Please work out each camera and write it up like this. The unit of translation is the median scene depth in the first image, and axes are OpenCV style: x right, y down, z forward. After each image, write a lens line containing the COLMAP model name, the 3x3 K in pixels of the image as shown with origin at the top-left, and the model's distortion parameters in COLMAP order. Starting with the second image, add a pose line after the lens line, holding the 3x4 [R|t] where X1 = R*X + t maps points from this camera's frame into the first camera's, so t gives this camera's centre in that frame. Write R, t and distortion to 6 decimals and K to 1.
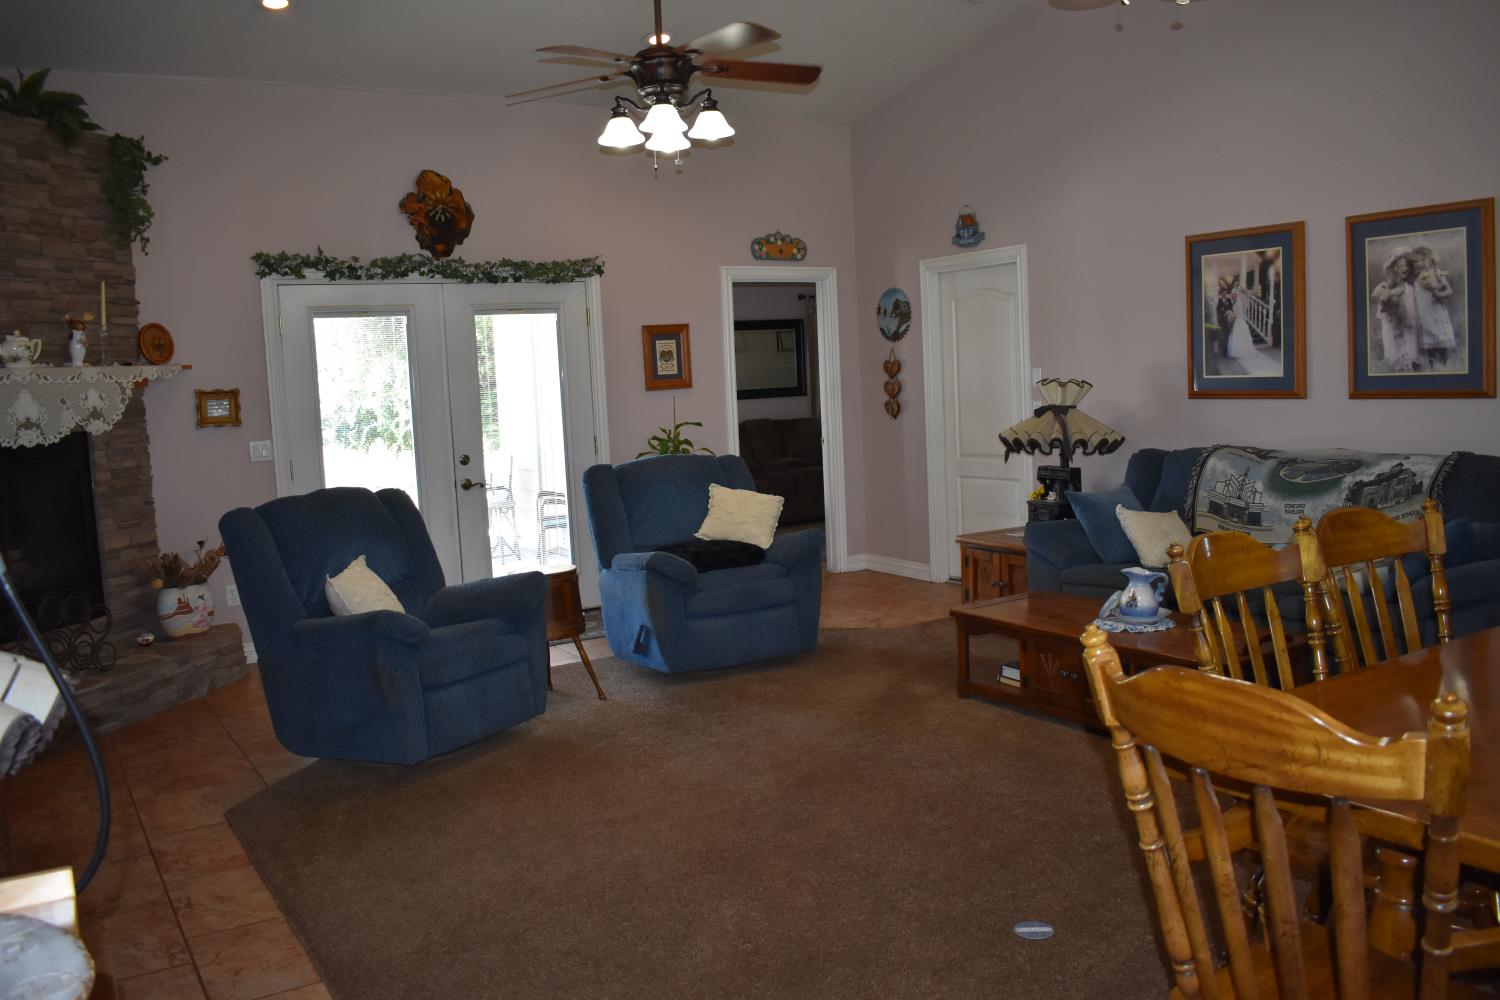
lens RADIAL K [[1244.4, 0, 741.1], [0, 1244.4, 499.1], [0, 0, 1]] dist [-0.087673, 0.012976]
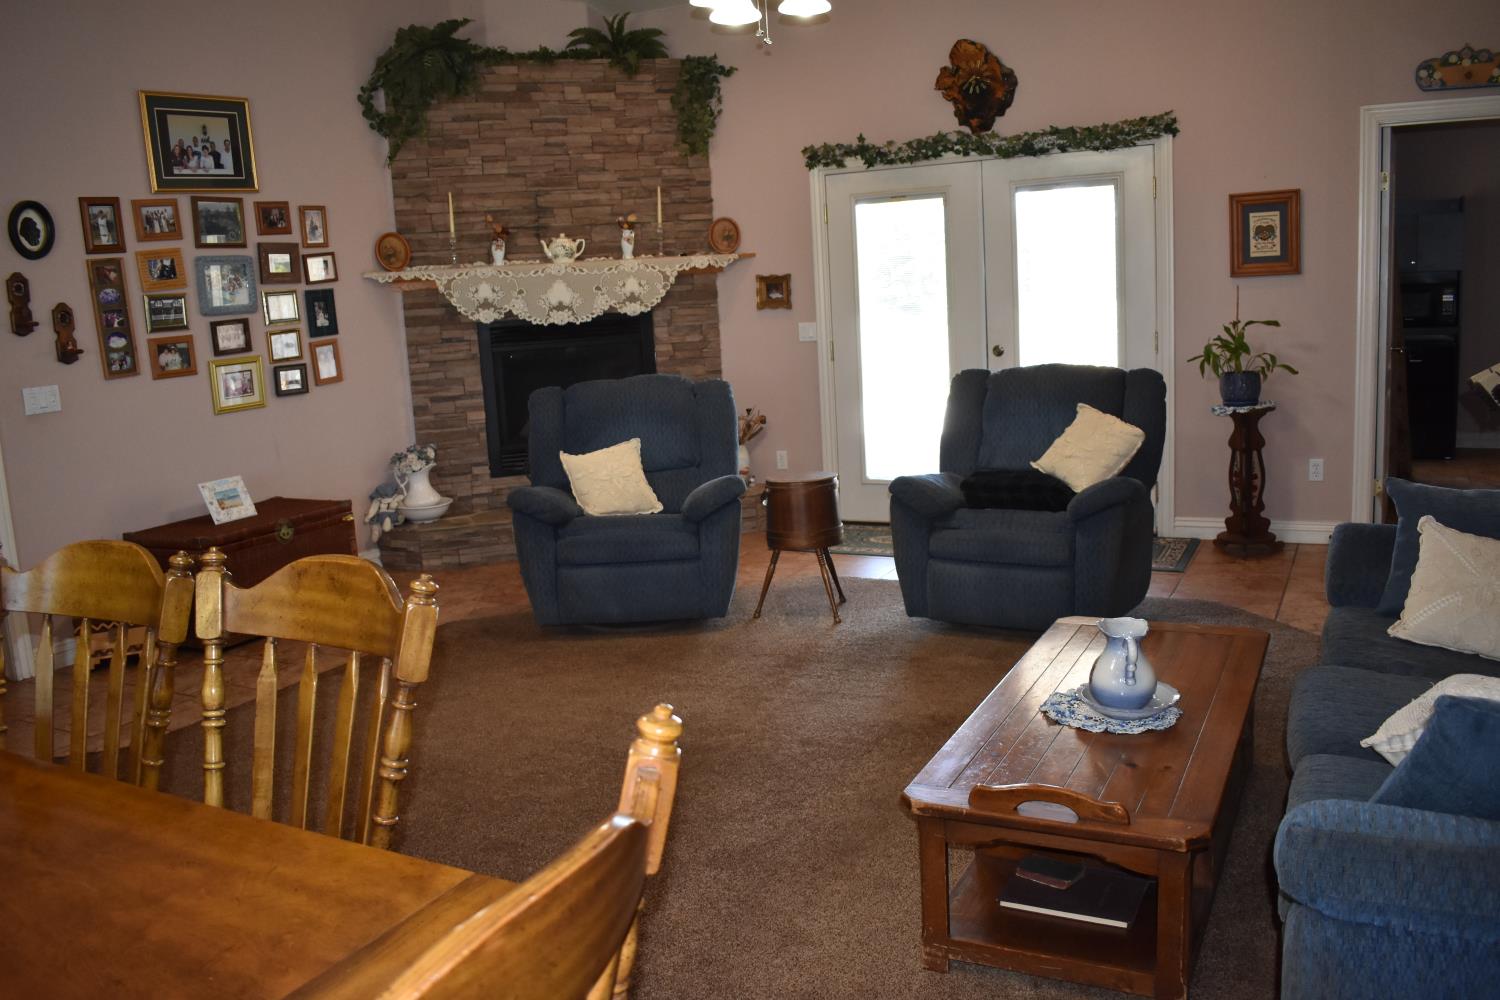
lens RADIAL K [[1220.2, 0, 747.1], [0, 1220.2, 499.6], [0, 0, 1]] dist [-0.082667, 0.002930]
pose [[0.503349, 0.165451, -0.848095, 0.551528], [-0.056317, 0.985692, 0.158870, -0.064622], [0.862246, -0.032205, 0.505465, 0.425991]]
